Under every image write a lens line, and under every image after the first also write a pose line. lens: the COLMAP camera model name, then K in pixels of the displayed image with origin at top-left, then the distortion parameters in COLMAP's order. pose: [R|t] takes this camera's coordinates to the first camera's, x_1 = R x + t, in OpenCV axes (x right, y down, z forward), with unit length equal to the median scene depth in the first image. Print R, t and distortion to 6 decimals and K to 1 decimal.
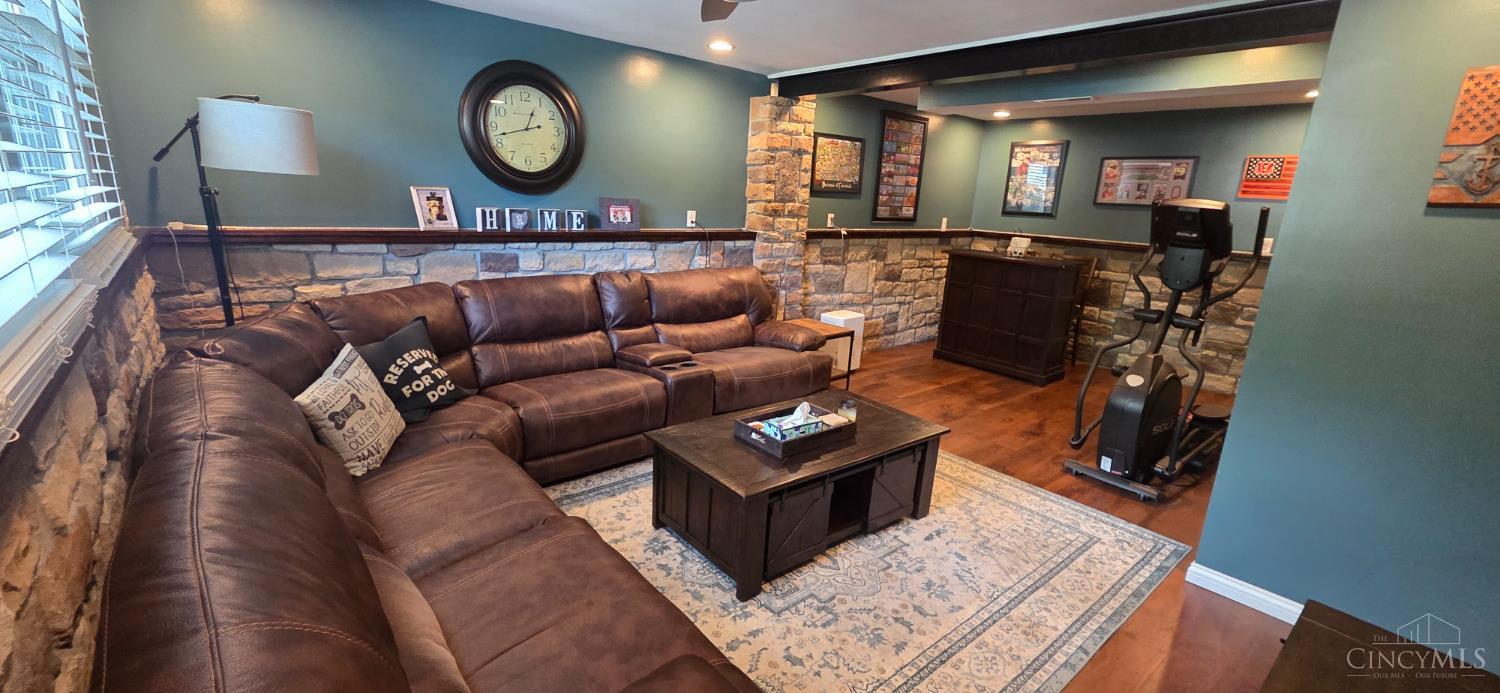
lens RADIAL K [[616.5, 0, 751.2], [0, 616.5, 352.5], [0, 0, 1]] dist [0.001368, 0.000219]
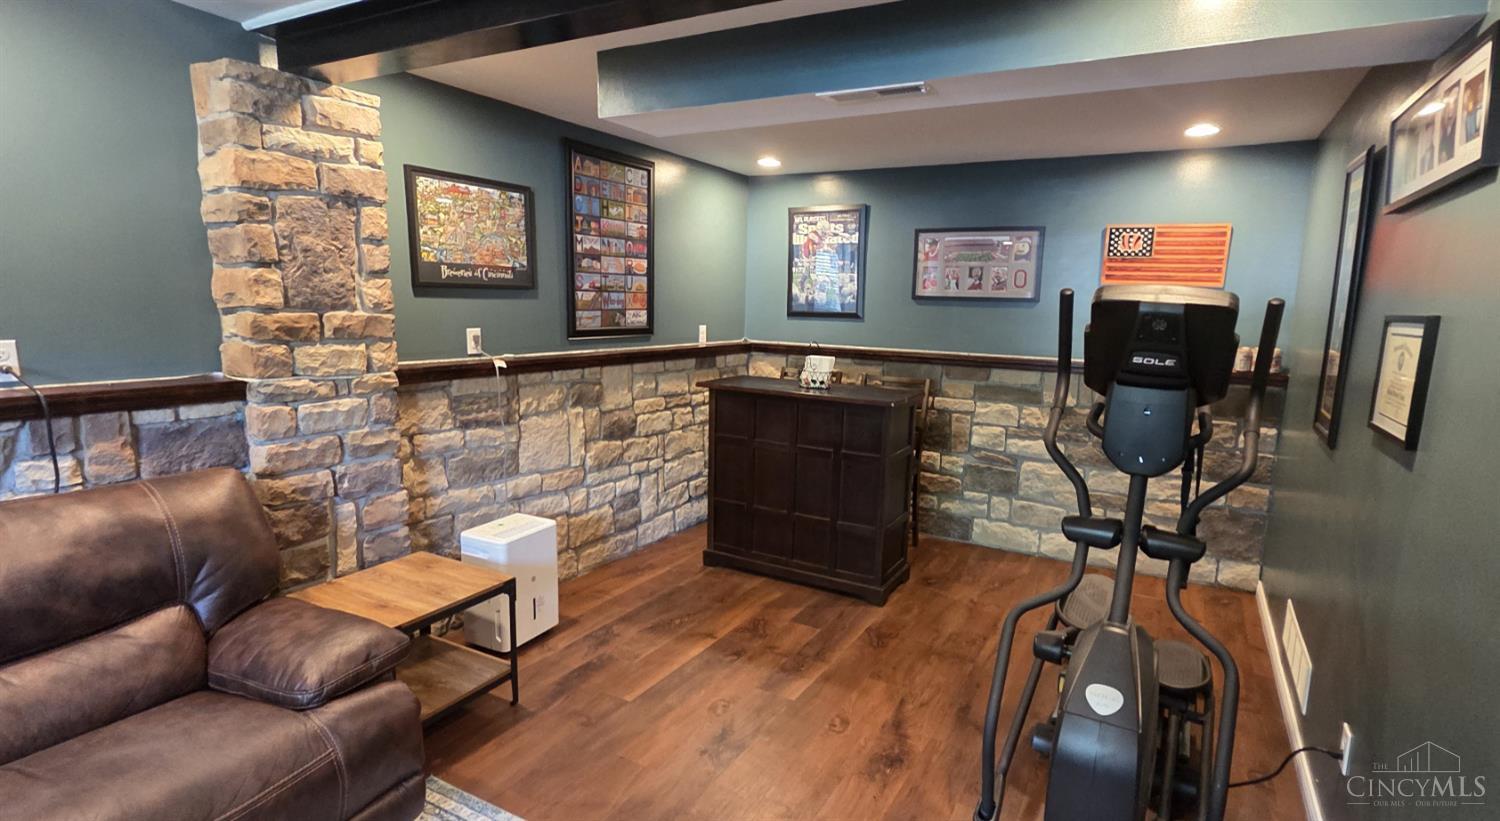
lens RADIAL K [[727.3, 0, 803.6], [0, 727.3, 418.7], [0, 0, 1]] dist [0.002835, 0.000313]
pose [[0.923673, -0.083972, 0.373869, 0.166069], [0.112526, 0.992116, -0.055171, -0.095636], [-0.366288, 0.093030, 0.925839, 0.385564]]
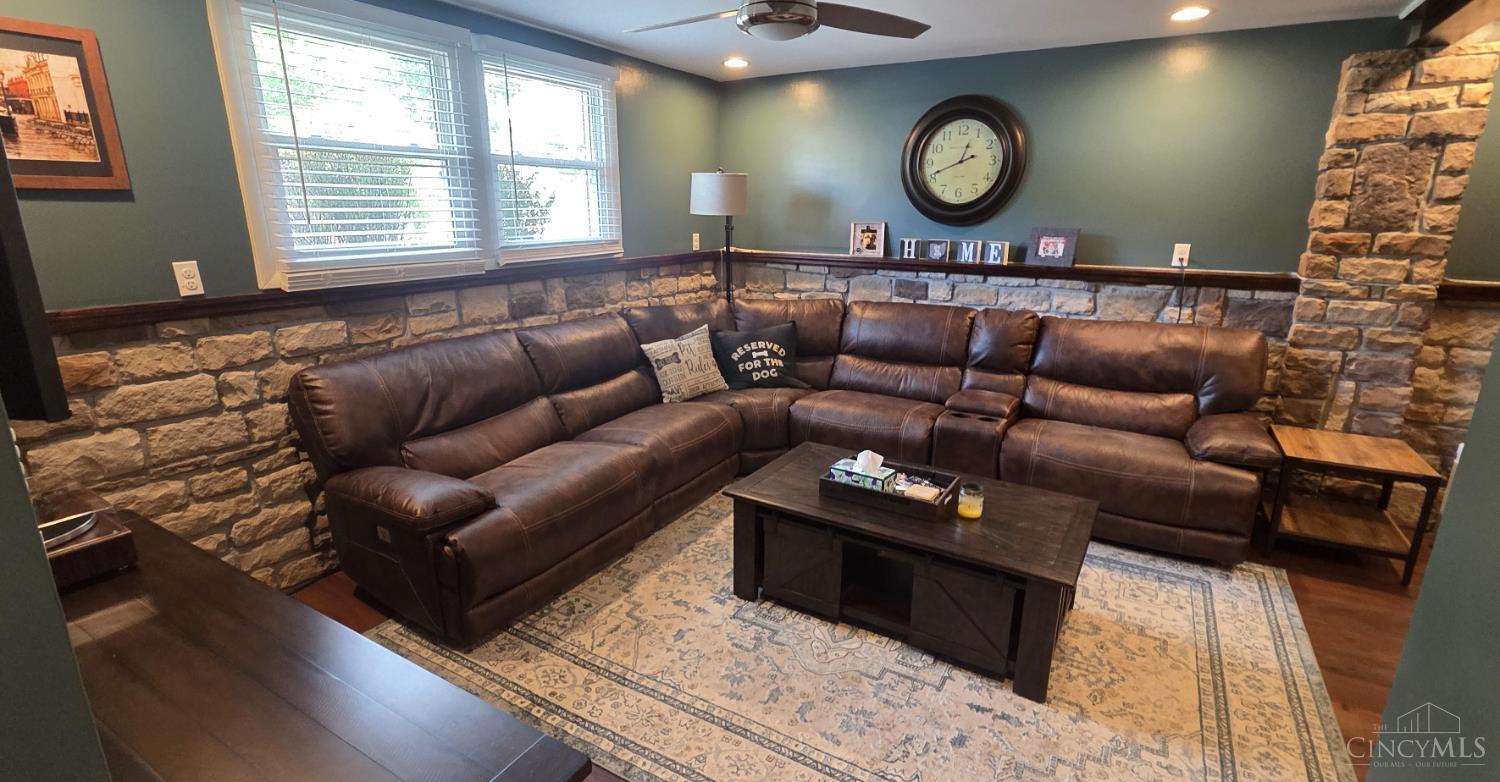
lens RADIAL K [[687.2, 0, 740.7], [0, 687.2, 396.2], [0, 0, 1]] dist [0.001366, 0.000200]
pose [[0.327873, 0.205838, -0.922025, 0.470459], [-0.226904, 0.964565, 0.134647, -0.044026], [0.917068, 0.165064, 0.362960, 0.235743]]
